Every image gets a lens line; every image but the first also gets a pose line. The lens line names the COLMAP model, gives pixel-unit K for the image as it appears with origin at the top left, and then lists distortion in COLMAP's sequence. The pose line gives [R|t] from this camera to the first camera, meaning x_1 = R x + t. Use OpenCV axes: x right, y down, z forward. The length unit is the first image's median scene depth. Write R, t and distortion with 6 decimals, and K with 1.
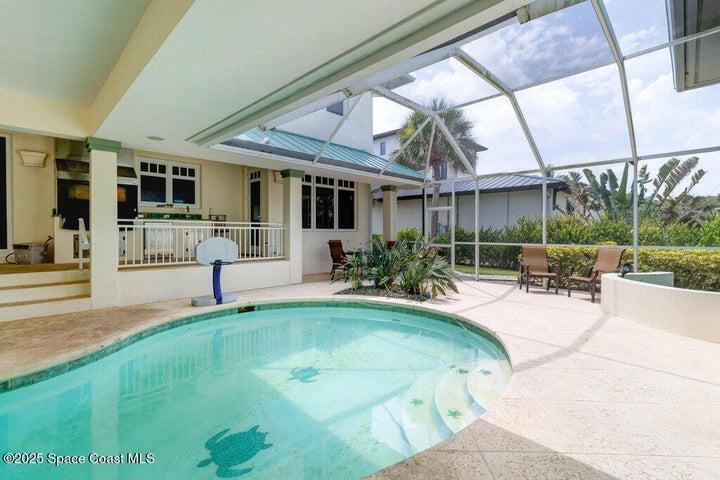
lens RADIAL K [[331.7, 0, 358.9], [0, 331.7, 236.9], [0, 0, 1]] dist [0.005265, -0.001824]
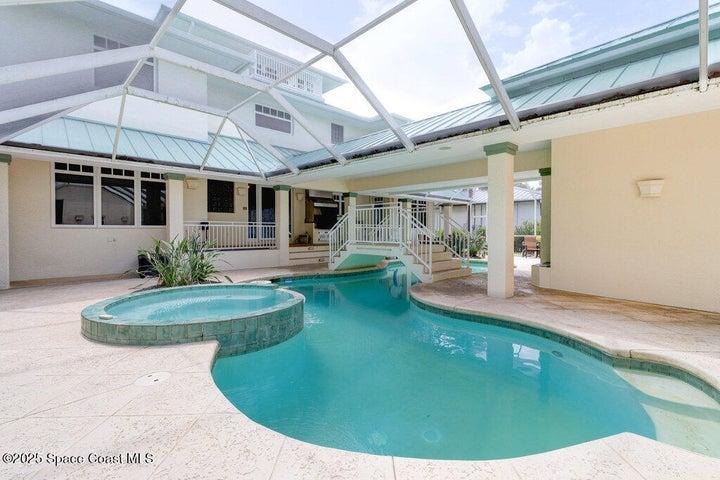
lens RADIAL K [[331.7, 0, 360.0], [0, 331.7, 238.8], [0, 0, 1]] dist [0.005265, -0.001824]
pose [[0.999387, -0.001498, -0.034964, -0.474171], [0.001956, 0.999913, 0.013064, 0.015916], [0.034941, -0.013125, 0.999303, -1.154131]]
